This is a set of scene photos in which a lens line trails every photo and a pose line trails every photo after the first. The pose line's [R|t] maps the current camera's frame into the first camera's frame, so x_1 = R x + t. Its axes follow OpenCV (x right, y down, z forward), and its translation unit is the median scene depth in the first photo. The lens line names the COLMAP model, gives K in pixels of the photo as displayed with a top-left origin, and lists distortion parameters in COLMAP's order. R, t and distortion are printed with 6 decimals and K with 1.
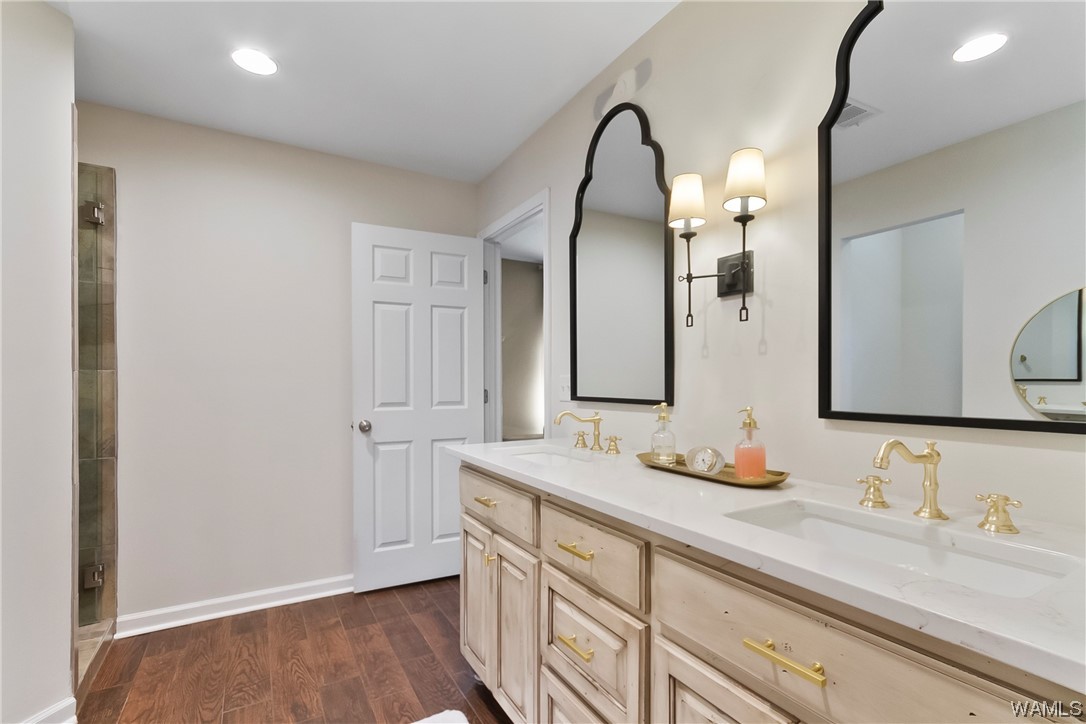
lens RADIAL K [[502.9, 0, 549.0], [0, 502.9, 380.7], [0, 0, 1]] dist [-0.000356, 0.005479]
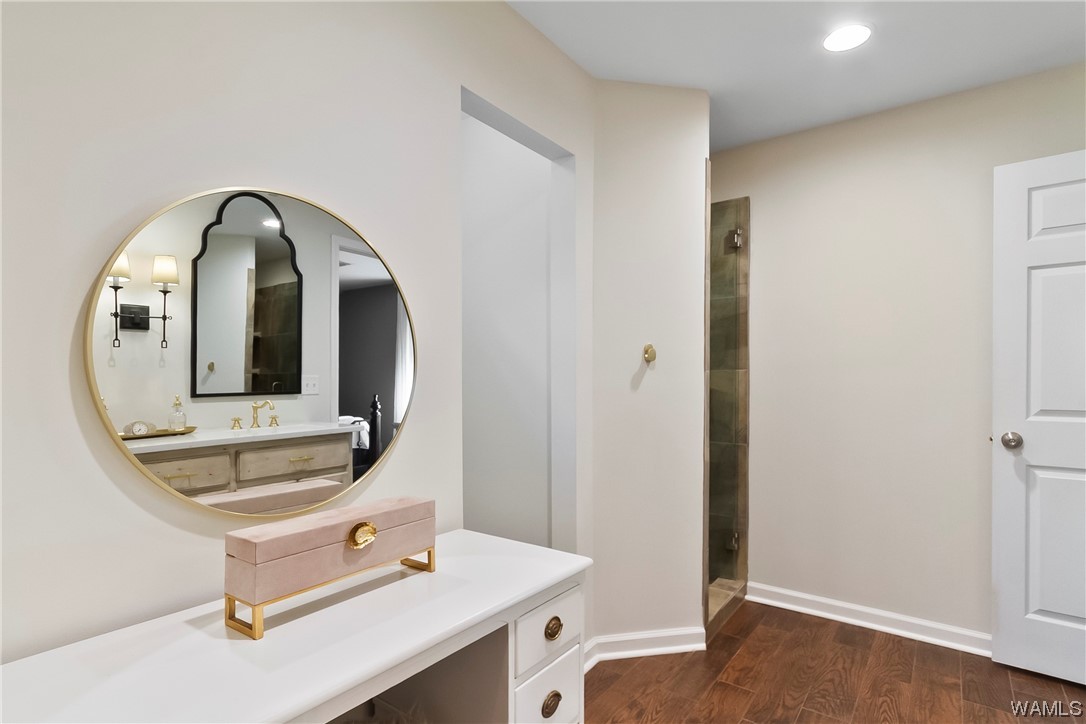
lens RADIAL K [[545.1, 0, 550.9], [0, 545.1, 380.2], [0, 0, 1]] dist [0.004474, 0.000325]
pose [[0.394828, 0.000397, -0.918755, 0.129637], [0.000896, 0.999999, 0.000818, 0.002387], [0.918755, -0.001146, 0.394827, 0.089500]]
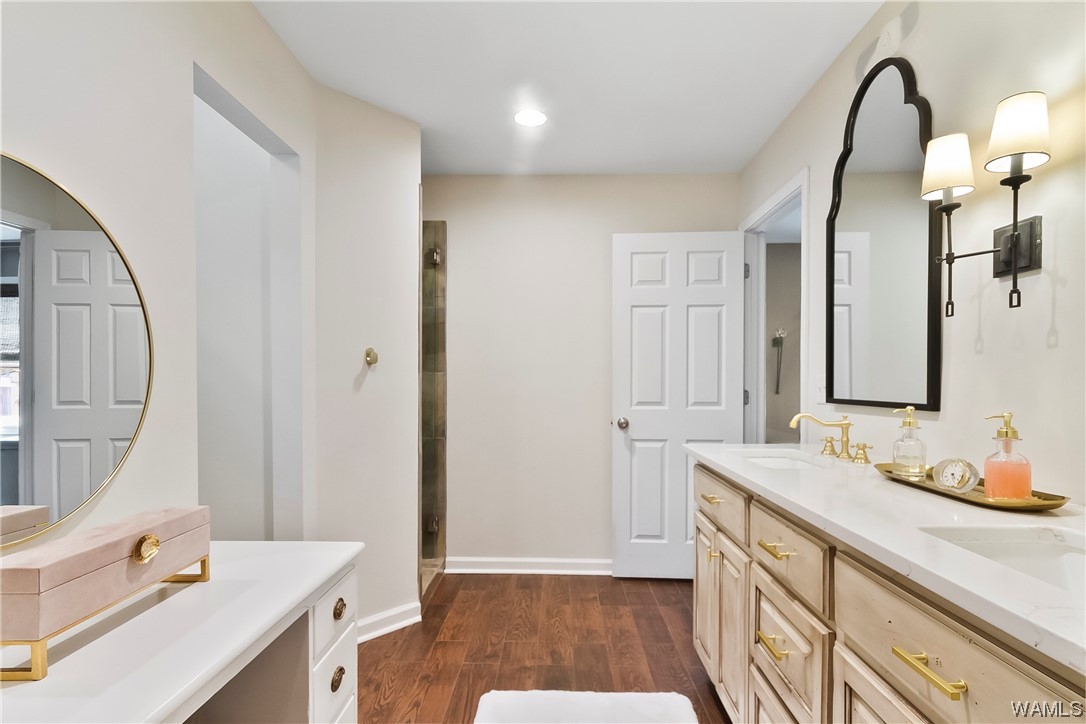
lens RADIAL K [[545.1, 0, 550.9], [0, 545.1, 380.2], [0, 0, 1]] dist [0.004474, 0.000325]
pose [[0.853698, 0.001130, -0.520767, 0.138941], [-0.001849, 0.999998, -0.000862, 0.000674], [0.520765, 0.001699, 0.853698, -0.092294]]
